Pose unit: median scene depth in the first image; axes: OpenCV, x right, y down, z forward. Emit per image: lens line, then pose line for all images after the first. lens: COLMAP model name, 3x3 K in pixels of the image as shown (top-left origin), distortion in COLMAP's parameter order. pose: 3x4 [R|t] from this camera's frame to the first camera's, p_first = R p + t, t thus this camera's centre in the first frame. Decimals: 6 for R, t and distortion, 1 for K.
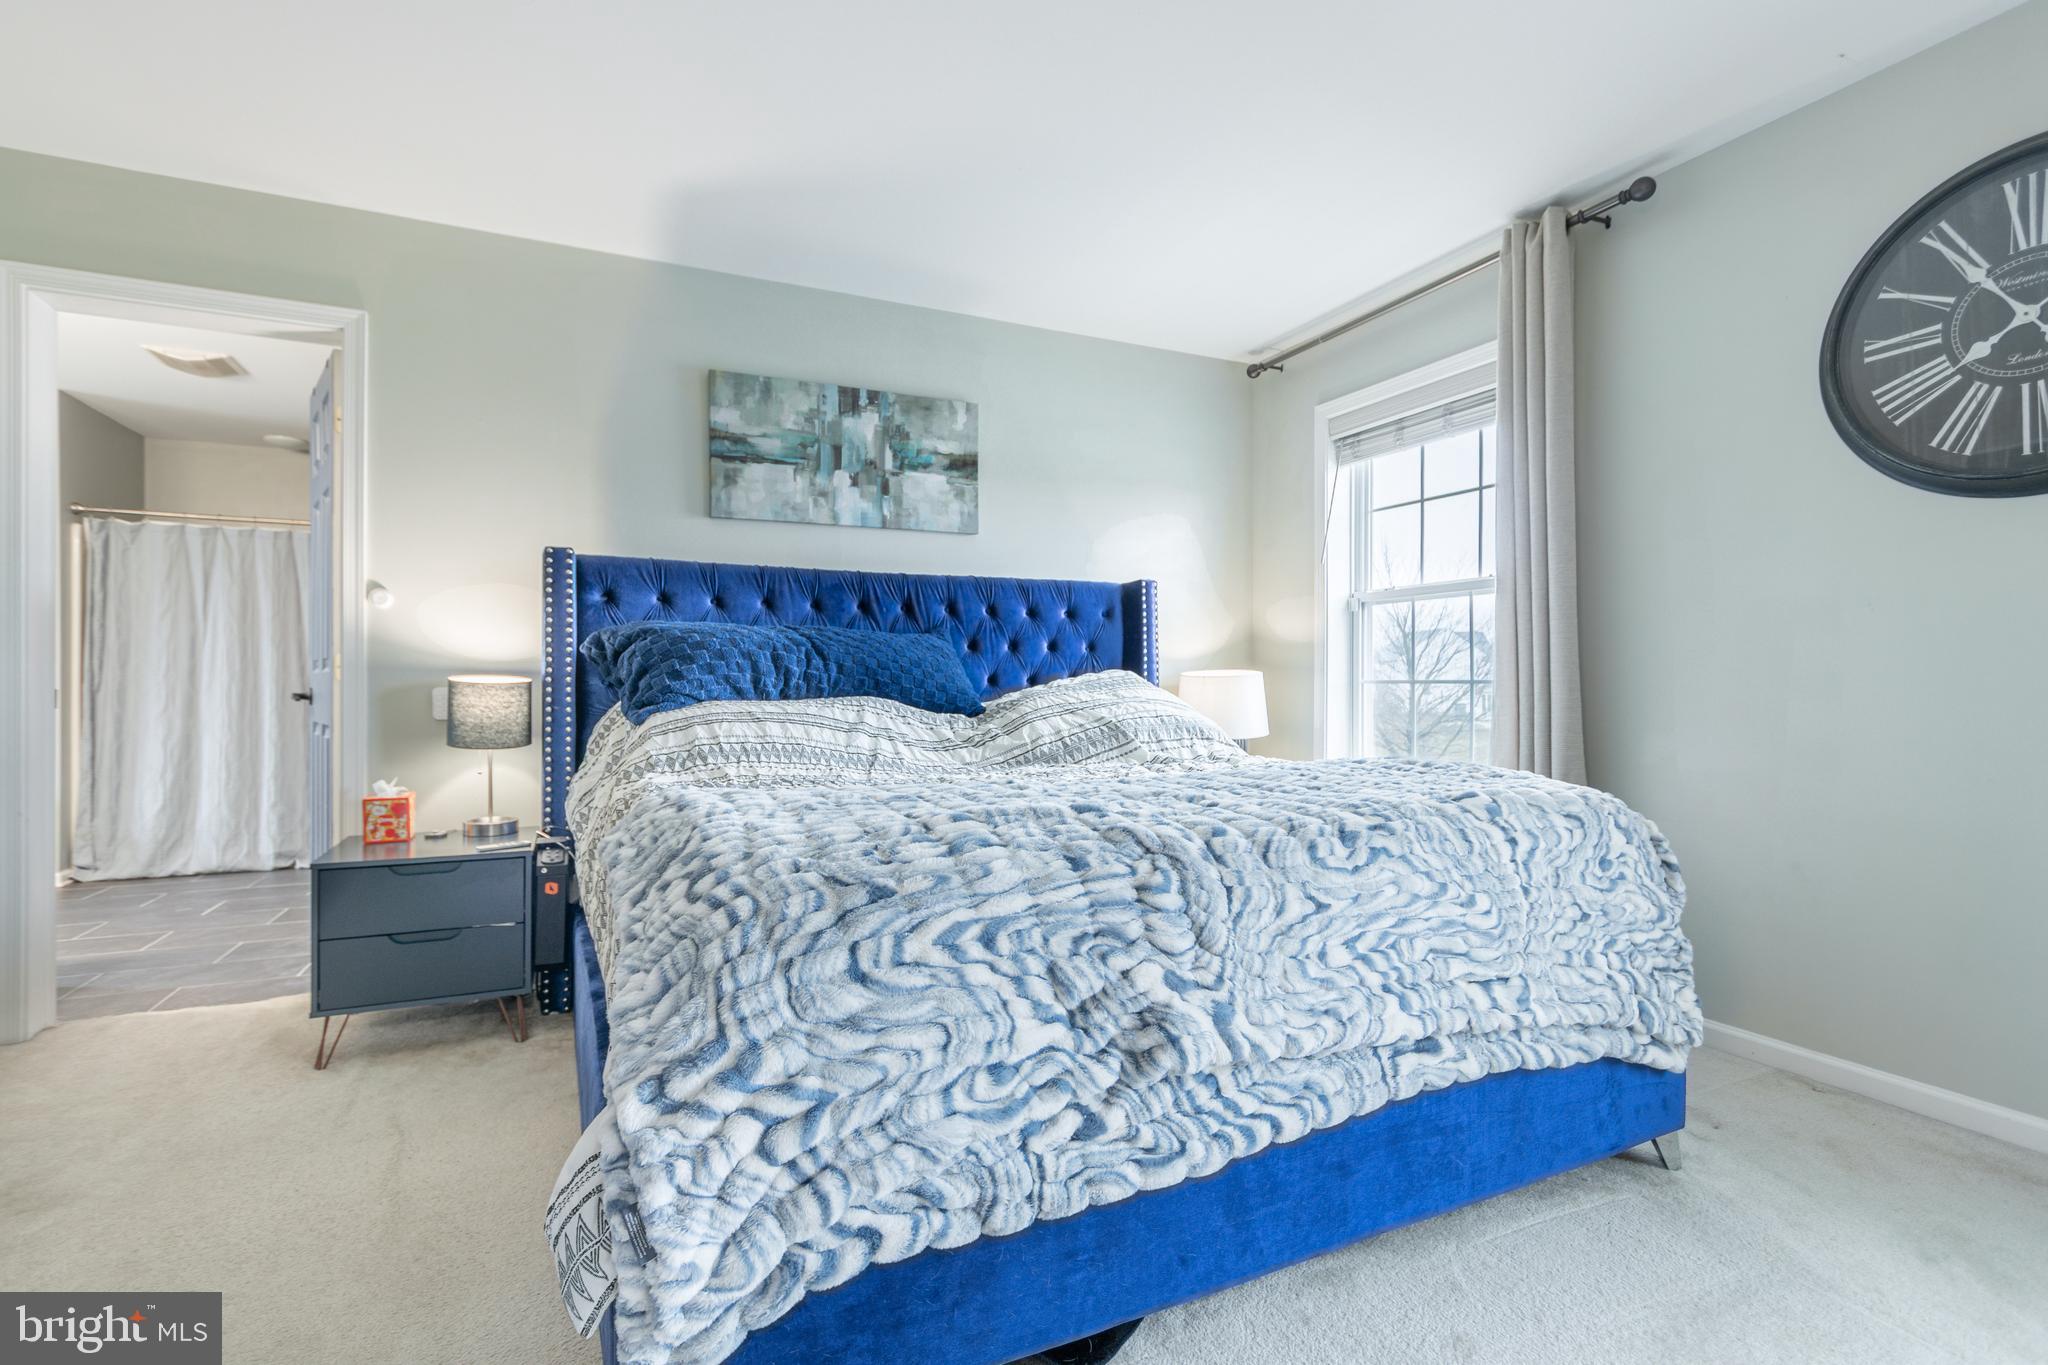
lens RADIAL K [[941.2, 0, 1004.4], [0, 941.2, 687.6], [0, 0, 1]] dist [-0.001311, -0.000849]
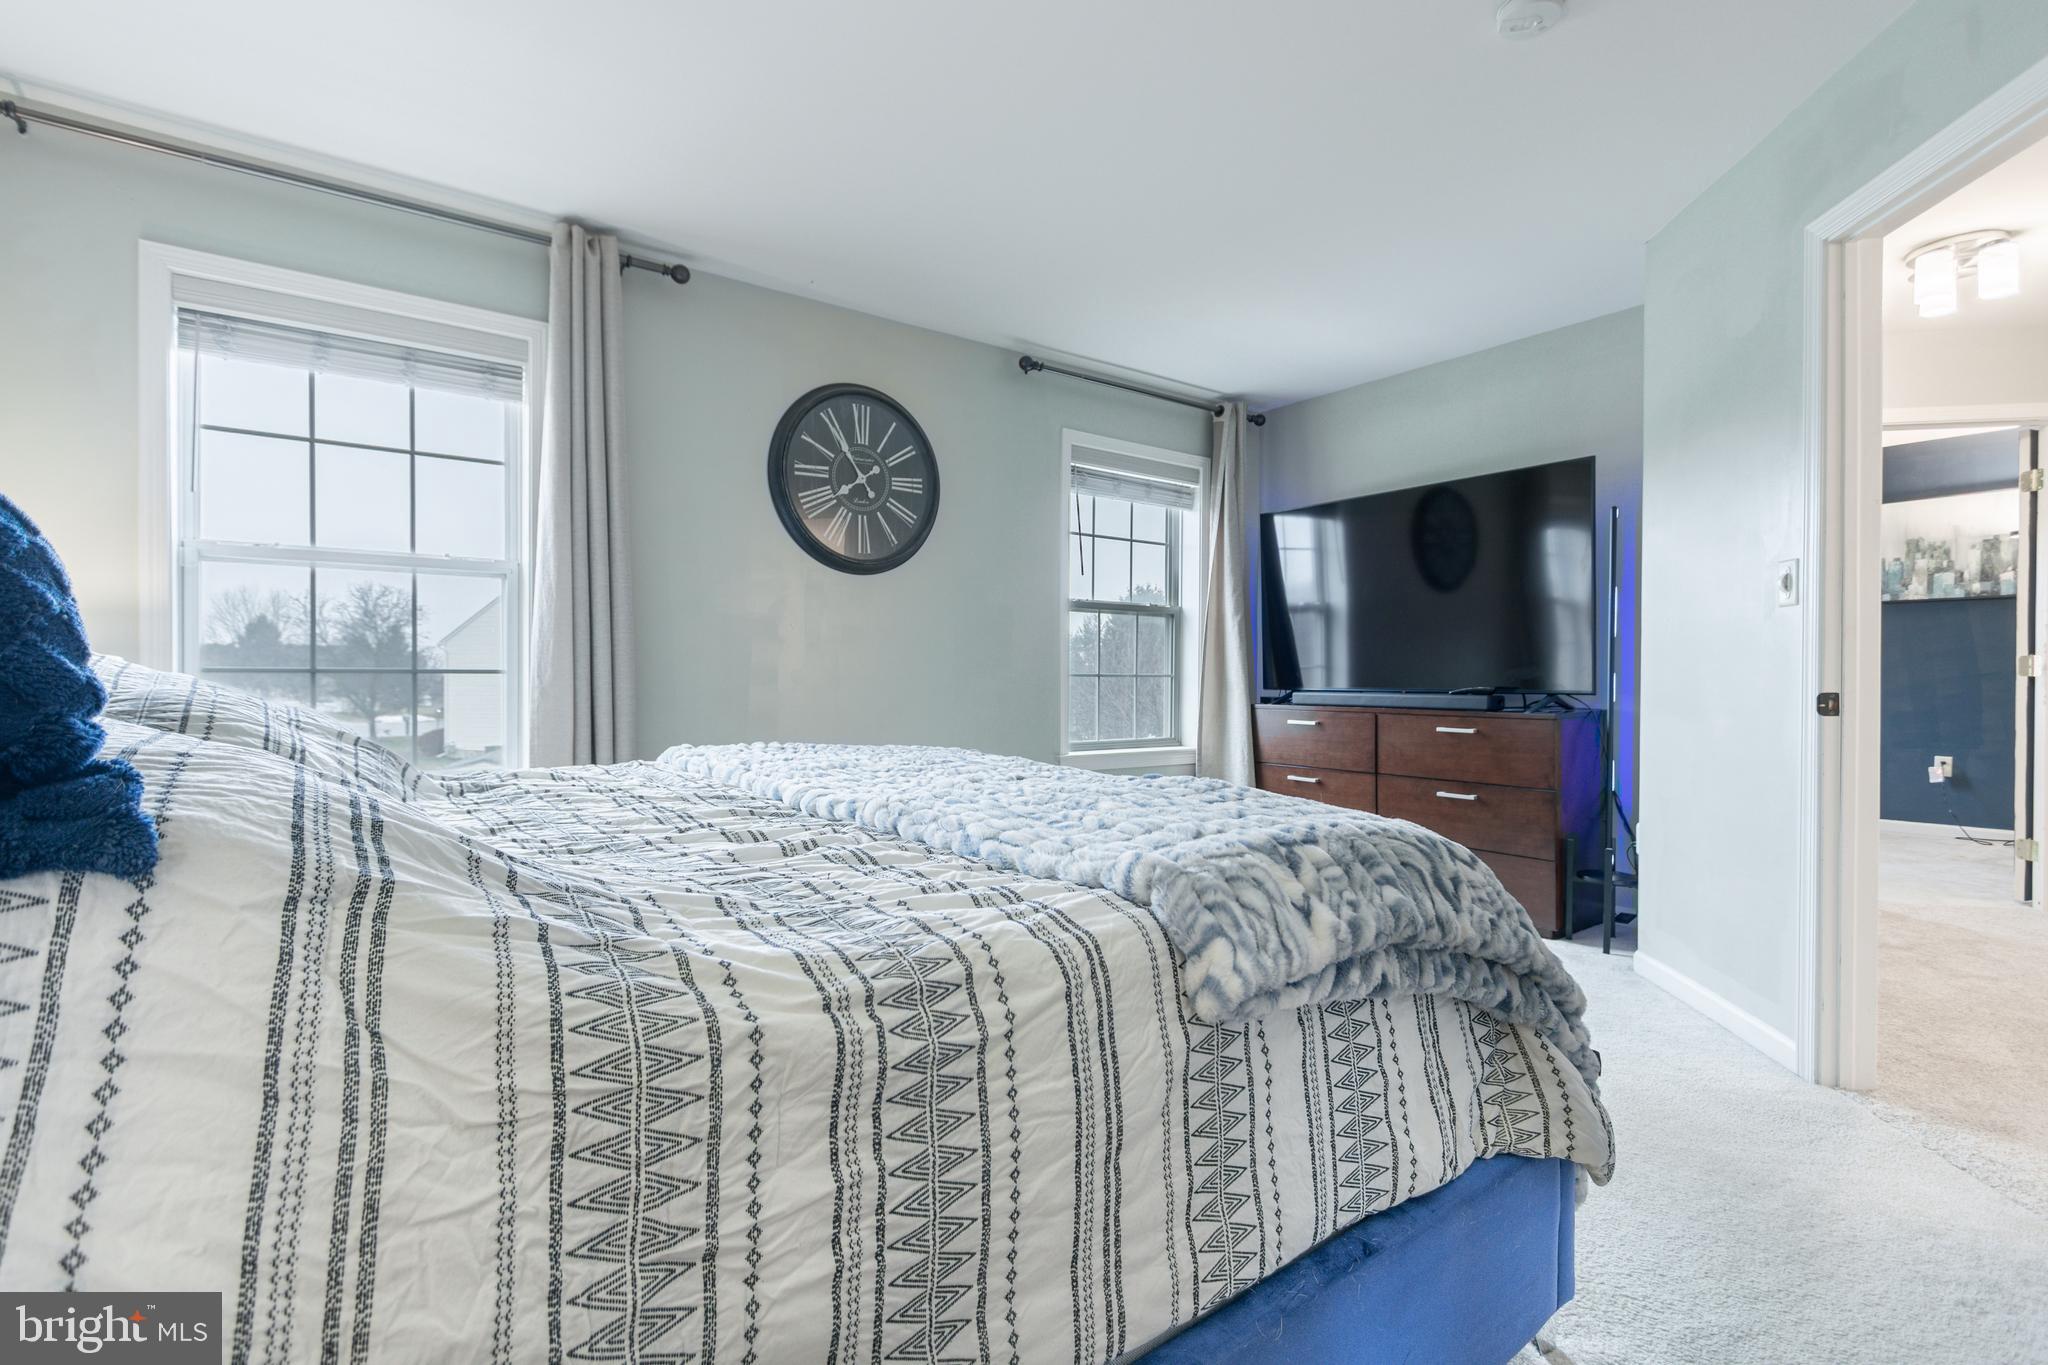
lens RADIAL K [[941.2, 0, 1004.4], [0, 941.2, 687.6], [0, 0, 1]] dist [-0.001311, -0.000849]
pose [[-0.193543, -0.011307, 0.981027, -0.611754], [0.000086, 0.999933, 0.011542, -0.000915], [-0.981092, 0.002318, -0.193529, 0.809199]]
